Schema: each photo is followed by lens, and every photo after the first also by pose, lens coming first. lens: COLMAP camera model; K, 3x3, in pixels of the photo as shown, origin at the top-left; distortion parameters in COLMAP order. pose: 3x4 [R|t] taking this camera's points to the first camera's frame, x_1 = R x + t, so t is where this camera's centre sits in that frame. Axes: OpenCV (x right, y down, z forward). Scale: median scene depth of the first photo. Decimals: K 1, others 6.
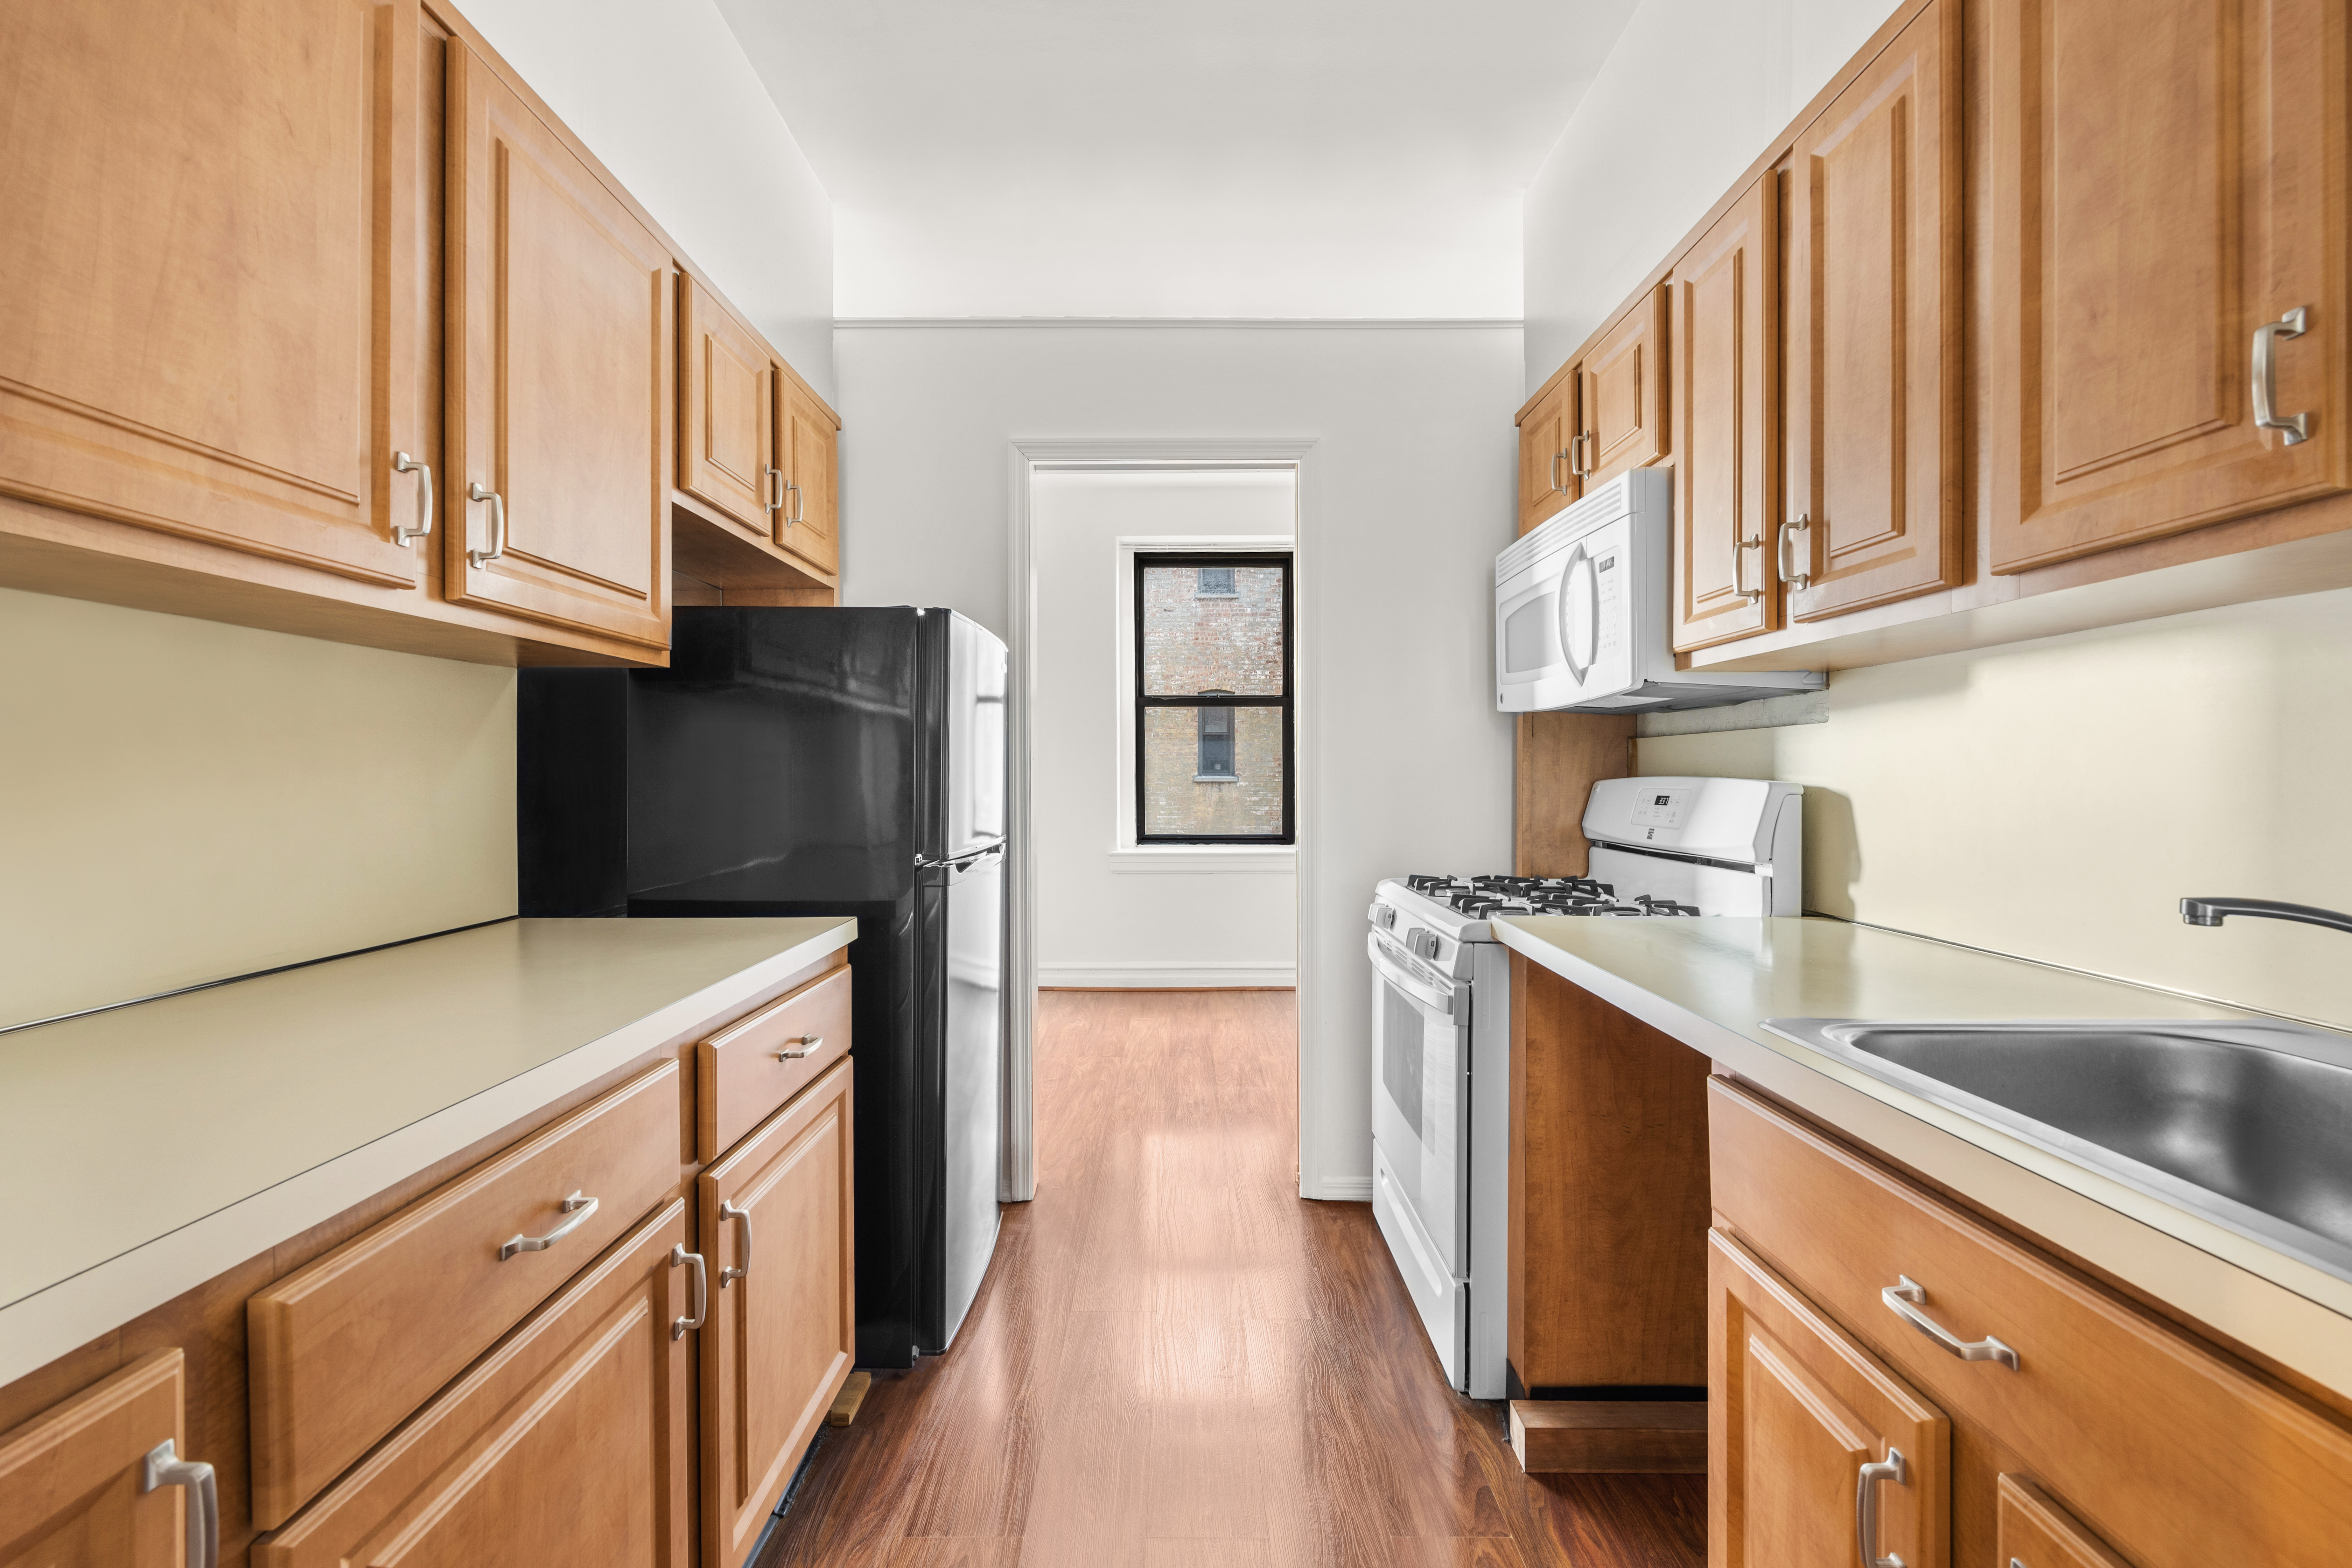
lens RADIAL K [[933.6, 0, 1179.3], [0, 933.6, 774.9], [0, 0, 1]] dist [-0.000356, -0.000002]
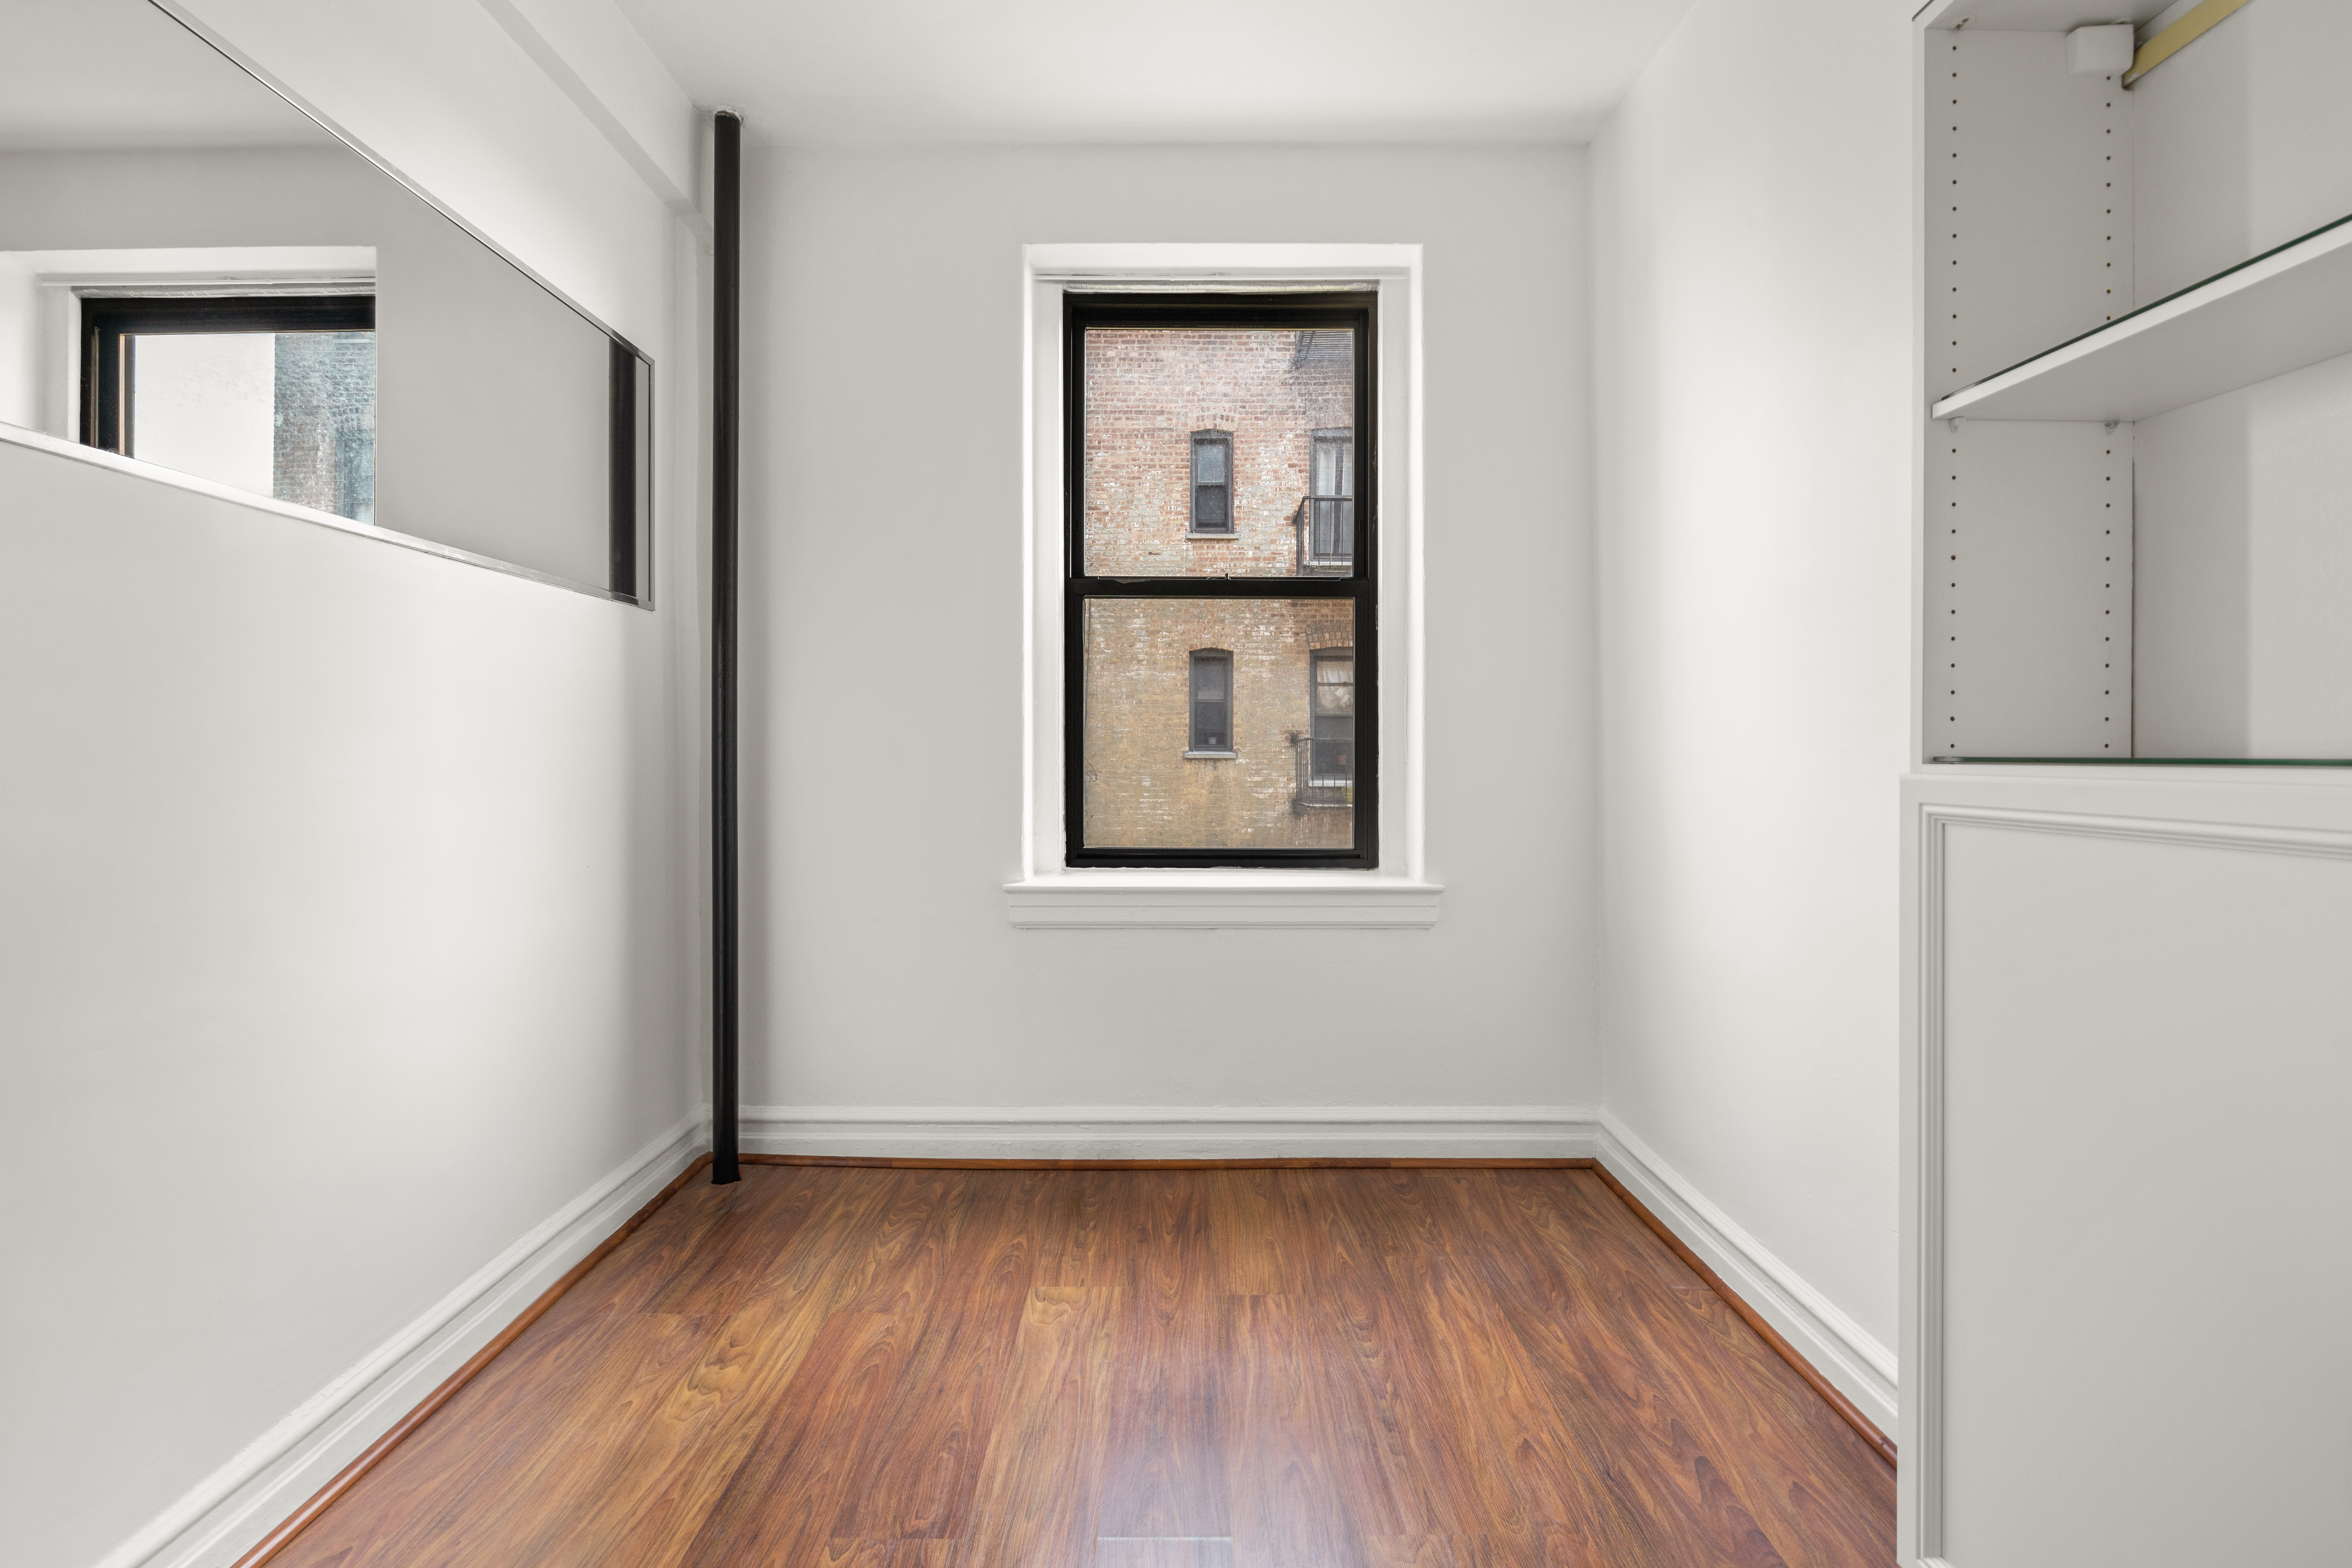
lens RADIAL K [[933.6, 0, 1179.3], [0, 933.6, 774.9], [0, 0, 1]] dist [-0.000356, -0.000002]
pose [[0.999952, 0.002602, 0.009494, 0.010289], [-0.002803, 0.999772, 0.021164, 0.013046], [-0.009437, -0.021189, 0.999731, 0.481714]]
